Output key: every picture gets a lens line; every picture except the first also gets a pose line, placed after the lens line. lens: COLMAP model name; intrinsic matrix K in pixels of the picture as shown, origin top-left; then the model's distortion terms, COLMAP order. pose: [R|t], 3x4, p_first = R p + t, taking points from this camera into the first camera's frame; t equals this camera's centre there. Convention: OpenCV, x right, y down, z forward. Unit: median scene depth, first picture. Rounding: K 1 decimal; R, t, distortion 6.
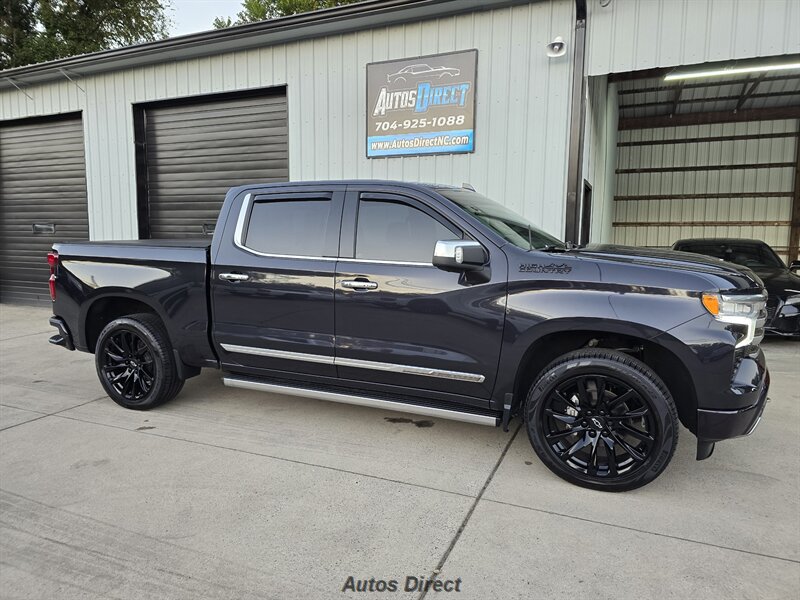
lens RADIAL K [[534.8, 0, 396.6], [0, 534.8, 299.3], [0, 0, 1]] dist [0.072371, -0.068528]
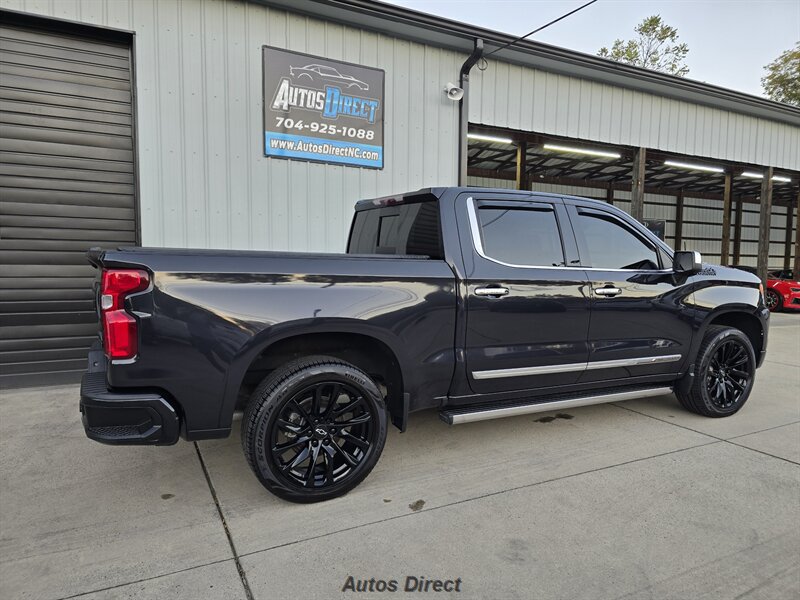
lens RADIAL K [[534.8, 0, 406.6], [0, 534.8, 301.8], [0, 0, 1]] dist [0.072371, -0.068528]
pose [[0.622471, -0.057462, 0.780530, -0.617494], [0.082000, 0.996600, 0.007974, -0.025040], [-0.778335, 0.059040, 0.625067, 0.328276]]
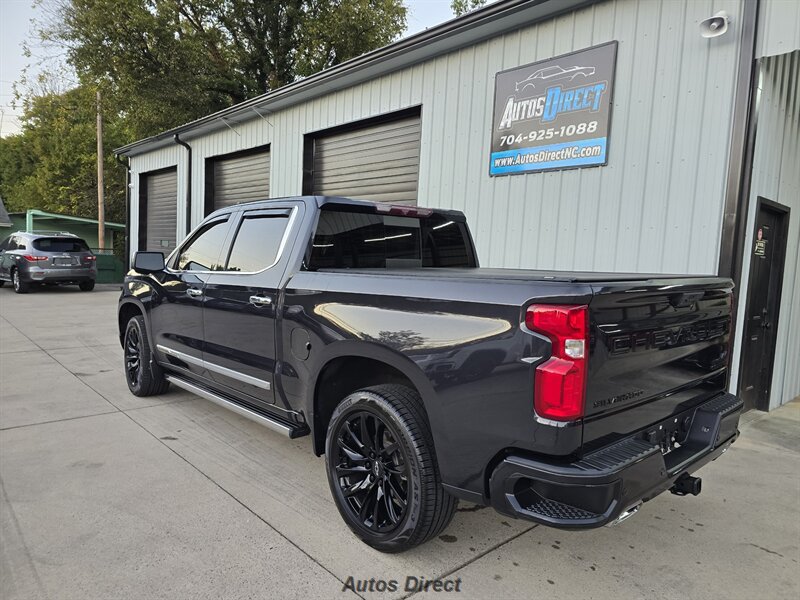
lens RADIAL K [[534.8, 0, 410.5], [0, 534.8, 306.1], [0, 0, 1]] dist [0.072371, -0.068528]
pose [[0.918443, 0.071730, -0.388995, 0.198332], [-0.087308, 0.995927, -0.022494, -0.015268], [0.385797, 0.054622, 0.920965, 0.136887]]
